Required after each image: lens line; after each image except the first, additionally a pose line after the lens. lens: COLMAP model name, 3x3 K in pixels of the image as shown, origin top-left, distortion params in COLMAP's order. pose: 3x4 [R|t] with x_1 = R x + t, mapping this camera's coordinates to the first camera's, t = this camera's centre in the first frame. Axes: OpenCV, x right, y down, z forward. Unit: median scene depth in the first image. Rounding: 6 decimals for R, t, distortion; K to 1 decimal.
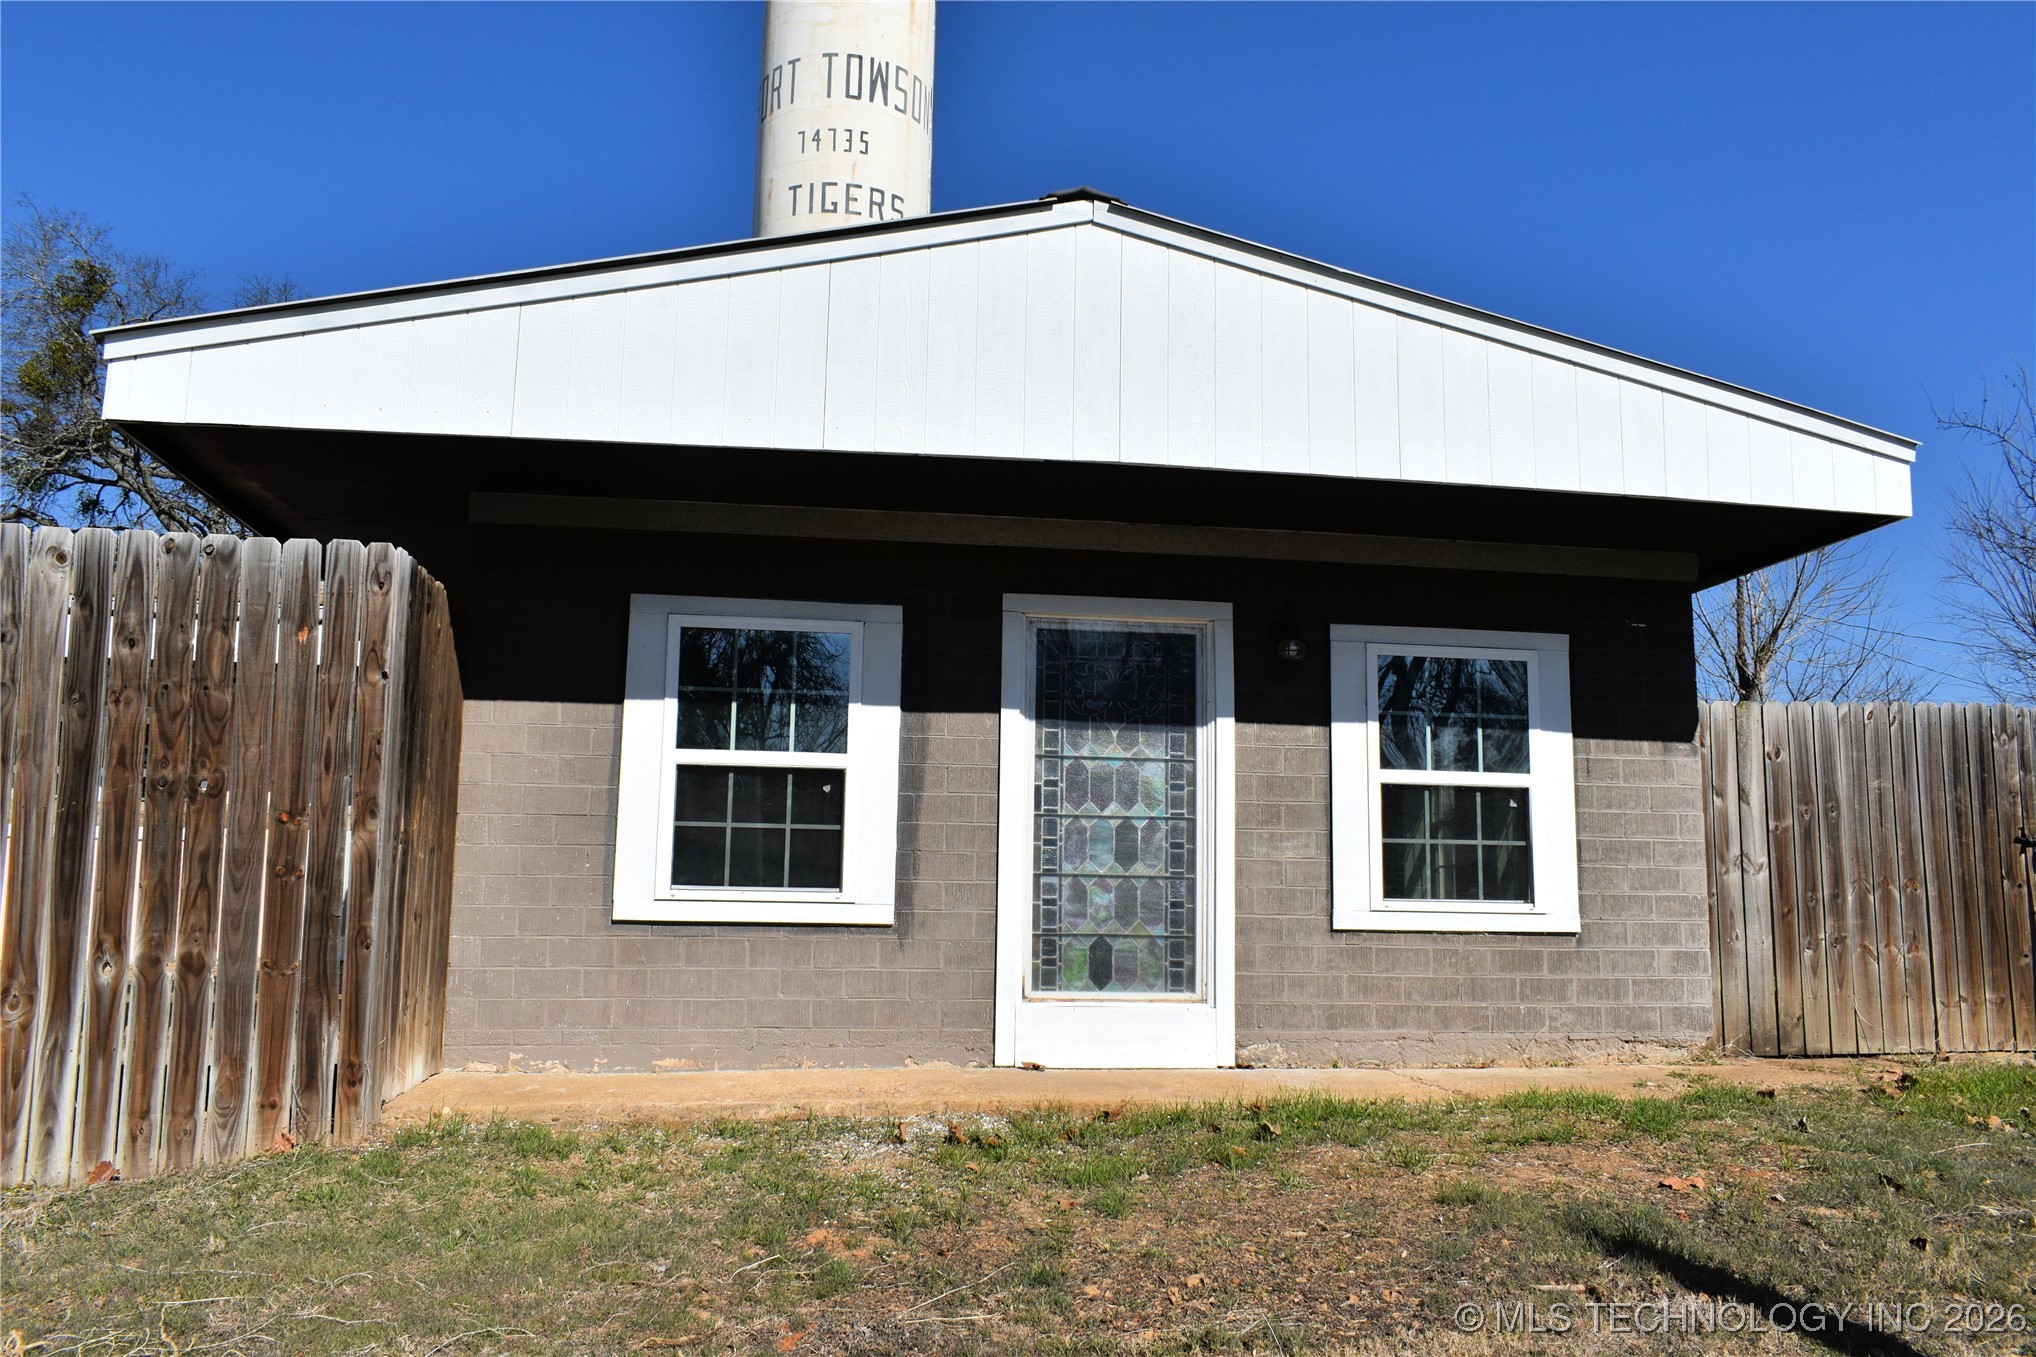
lens RADIAL K [[1451.8, 0, 1016.5], [0, 1451.8, 652.6], [0, 0, 1]] dist [-0.002974, 0.003696]
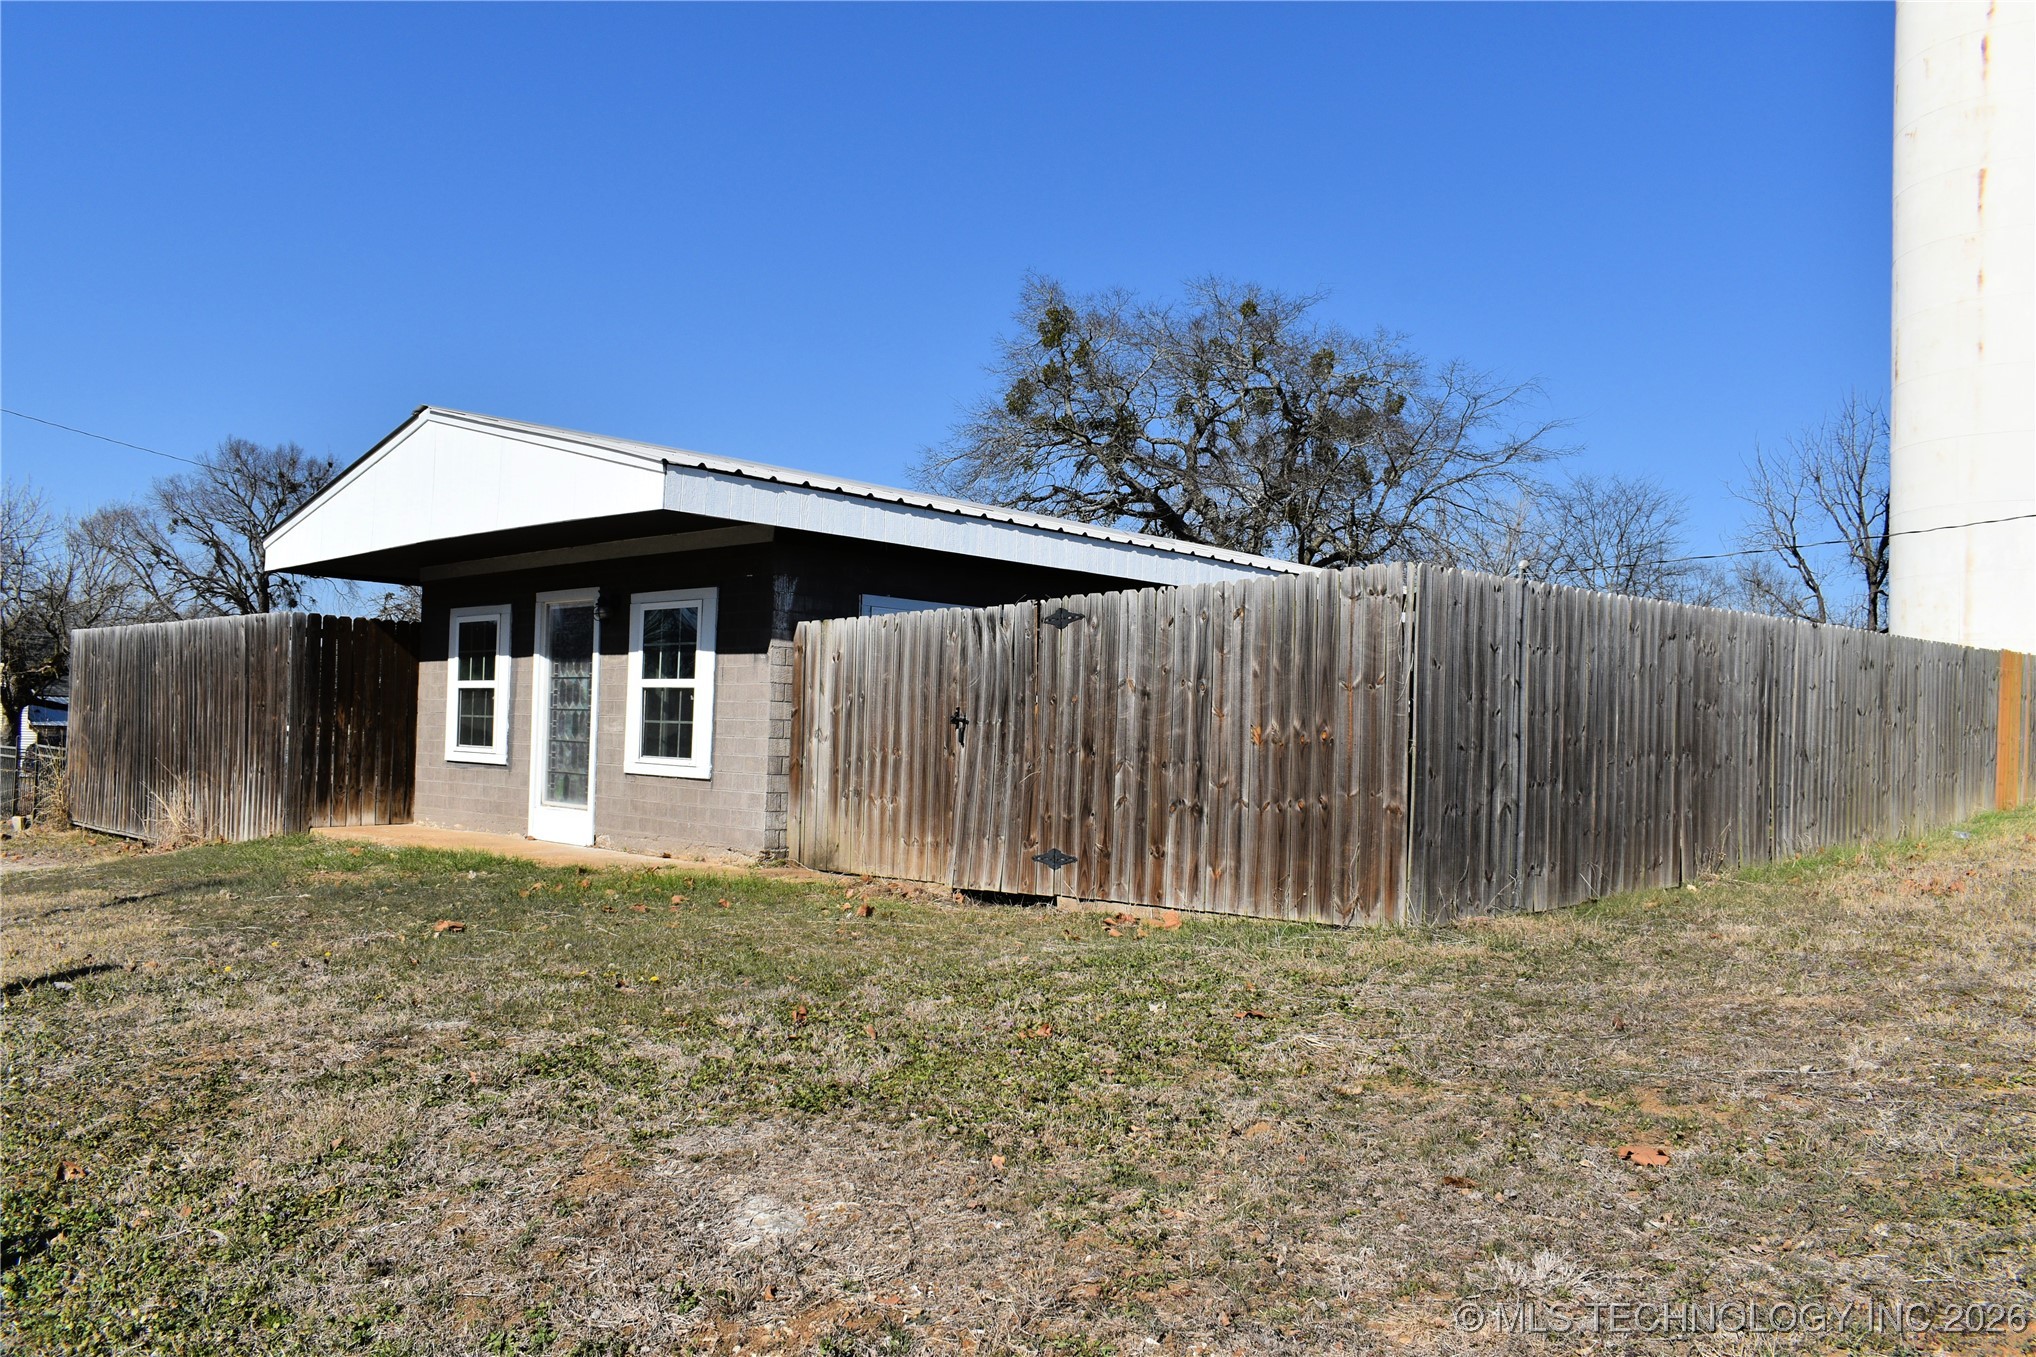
lens RADIAL K [[1560.5, 0, 1018.2], [0, 1560.5, 679.2], [0, 0, 1]] dist [-0.021496, 0.012493]
pose [[0.593842, -0.033812, -0.803871, 1.935878], [0.085142, 0.996148, 0.020998, 0.079244], [0.800064, -0.080913, 0.594433, 0.276838]]
